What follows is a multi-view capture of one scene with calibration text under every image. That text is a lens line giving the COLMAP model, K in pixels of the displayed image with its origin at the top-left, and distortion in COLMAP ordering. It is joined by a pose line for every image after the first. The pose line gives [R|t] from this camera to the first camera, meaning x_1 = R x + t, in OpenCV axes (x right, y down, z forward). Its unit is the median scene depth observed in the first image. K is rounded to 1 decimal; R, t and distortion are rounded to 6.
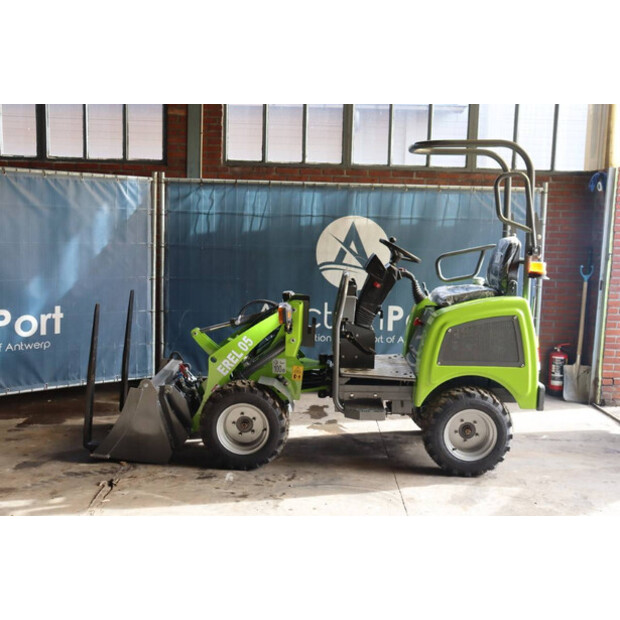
lens RADIAL K [[716.7, 0, 313.5], [0, 716.7, 309.3], [0, 0, 1]] dist [-0.005177, 0.000000]
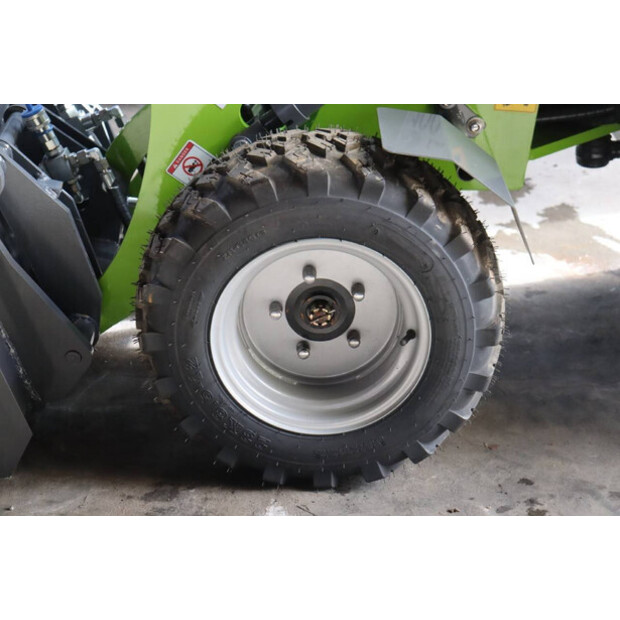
lens RADIAL K [[1338.9, 0, 306.1], [0, 1338.9, 315.2], [0, 0, 1]] dist [0.340882, 0.000000]
pose [[0.999277, -0.037873, 0.003302, -0.097574], [0.034756, 0.945311, 0.324313, 0.012397], [-0.015404, -0.323963, 0.945944, 0.539224]]
